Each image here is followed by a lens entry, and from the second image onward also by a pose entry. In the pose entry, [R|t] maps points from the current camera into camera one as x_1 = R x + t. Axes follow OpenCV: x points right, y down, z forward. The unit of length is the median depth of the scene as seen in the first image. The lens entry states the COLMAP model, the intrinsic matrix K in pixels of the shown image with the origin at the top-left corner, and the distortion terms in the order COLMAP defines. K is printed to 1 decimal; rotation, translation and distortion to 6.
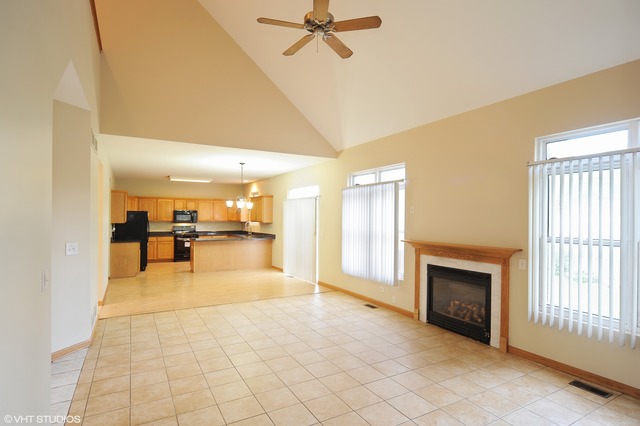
lens RADIAL K [[352.1, 0, 317.7], [0, 352.1, 214.5], [0, 0, 1]] dist [-0.004232, -0.000352]
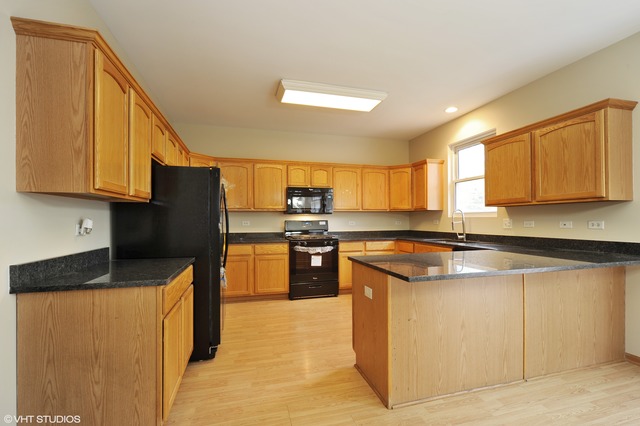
lens RADIAL K [[290.6, 0, 322.2], [0, 290.6, 215.8], [0, 0, 1]] dist [-0.000156, 0.000151]
pose [[0.976387, -0.010703, -0.215763, -0.280008], [0.009263, 0.999928, -0.007685, 0.029676], [0.215830, 0.005505, 0.976415, 0.631799]]
